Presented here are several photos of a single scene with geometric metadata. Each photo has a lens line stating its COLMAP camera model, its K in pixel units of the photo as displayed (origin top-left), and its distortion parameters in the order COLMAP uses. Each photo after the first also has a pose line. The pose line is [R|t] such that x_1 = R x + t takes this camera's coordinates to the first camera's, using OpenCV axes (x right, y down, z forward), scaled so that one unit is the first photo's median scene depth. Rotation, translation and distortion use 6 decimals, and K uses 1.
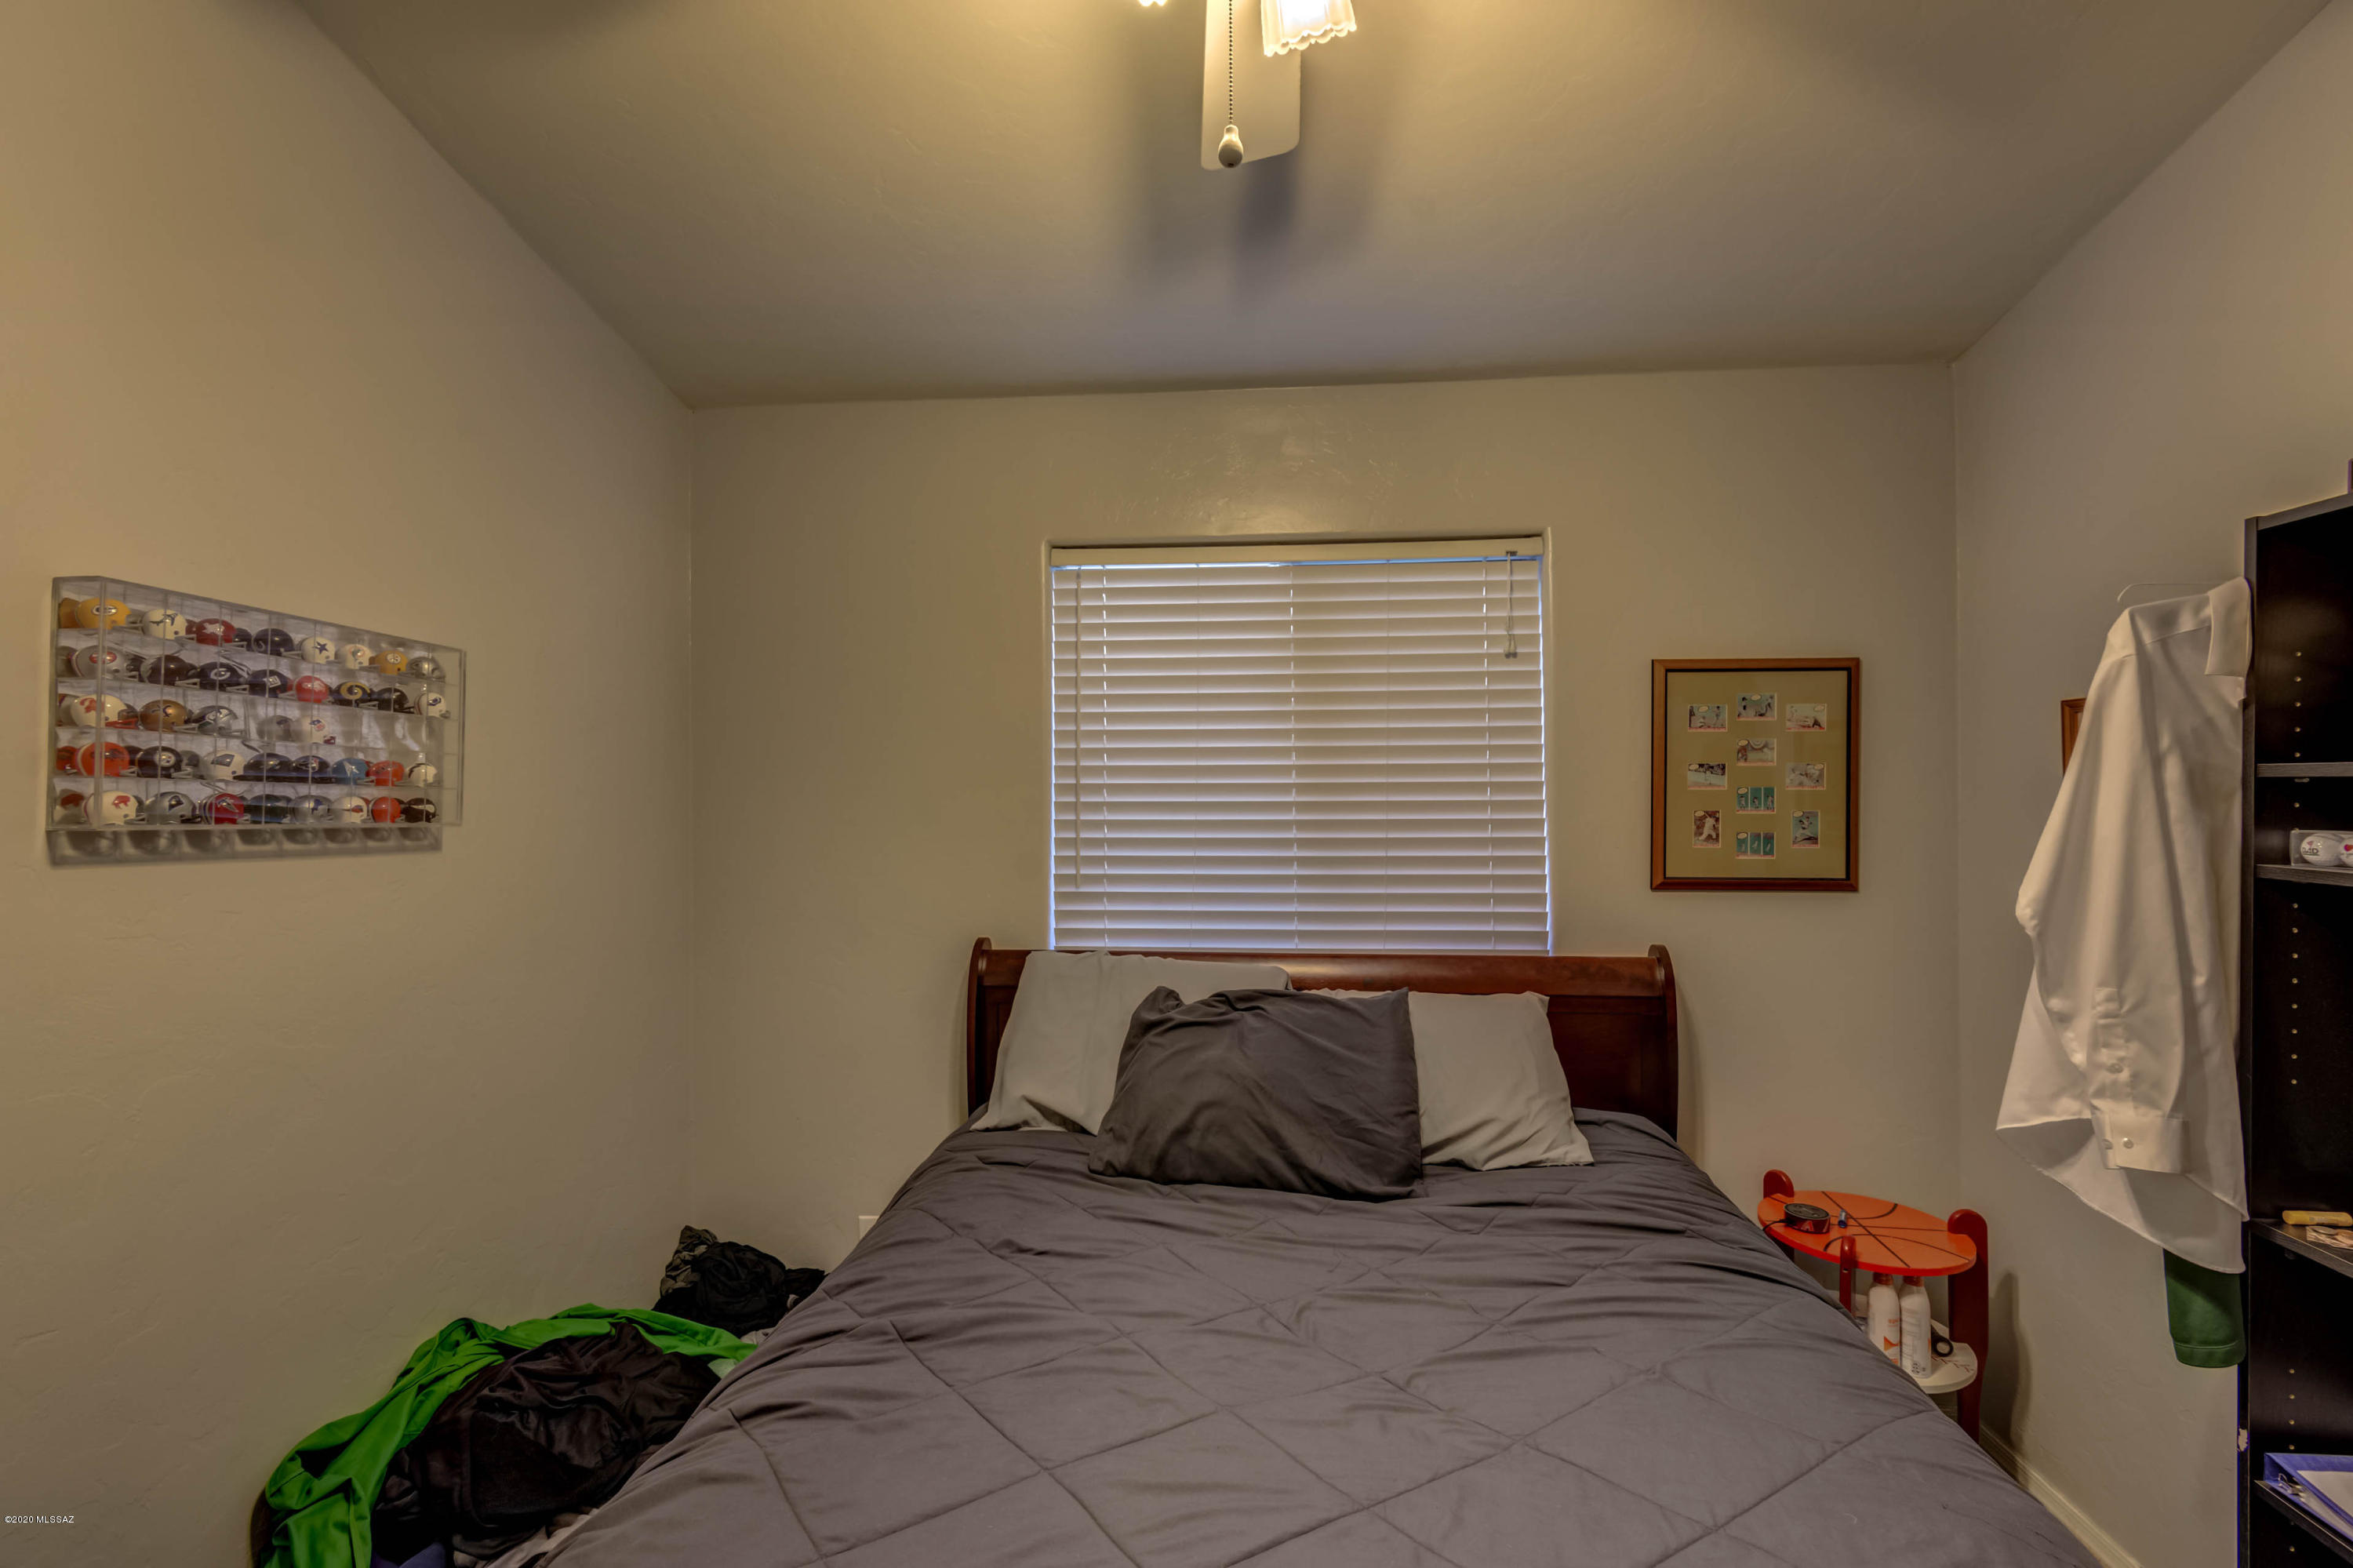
lens RADIAL K [[1036.5, 0, 1186.1], [0, 1036.5, 788.8], [0, 0, 1]] dist [0.000484, -0.000351]
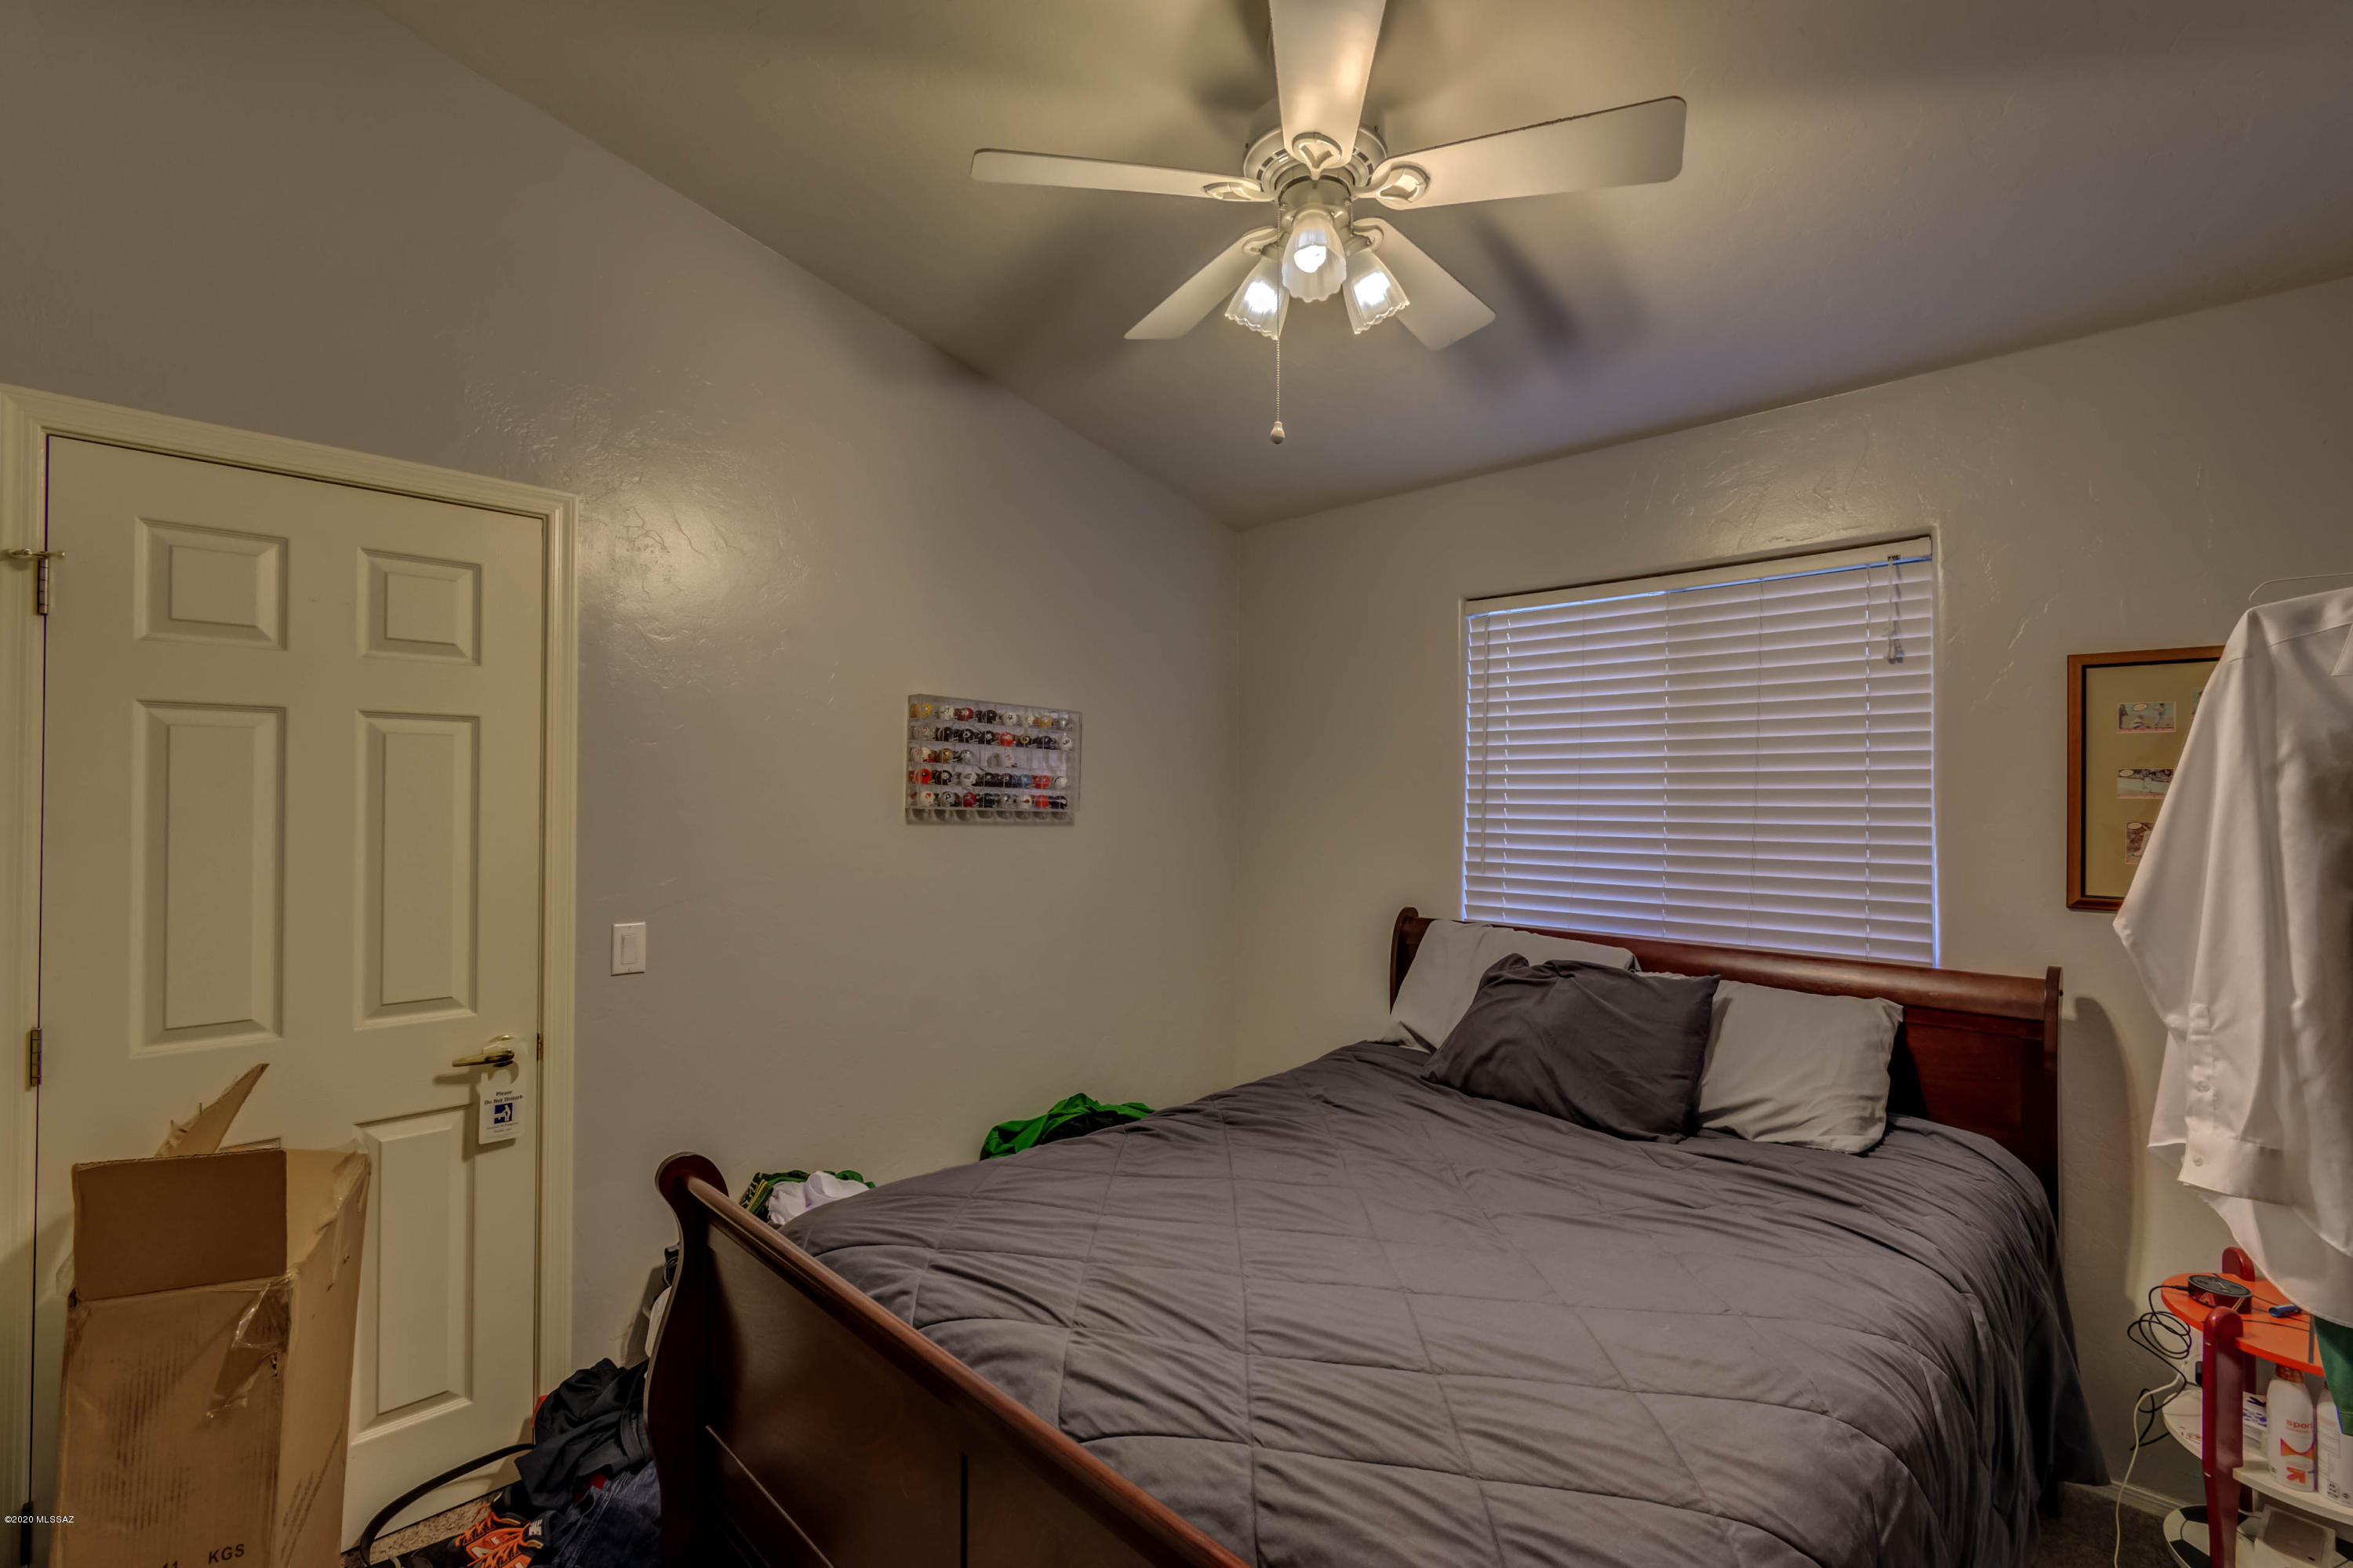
lens RADIAL K [[1036.5, 0, 1186.1], [0, 1036.5, 788.8], [0, 0, 1]] dist [0.000484, -0.000351]
pose [[0.777667, 0.003982, -0.628664, 0.584653], [-0.006275, 0.999979, -0.001429, -0.001722], [0.628645, 0.005057, 0.777676, -0.272930]]
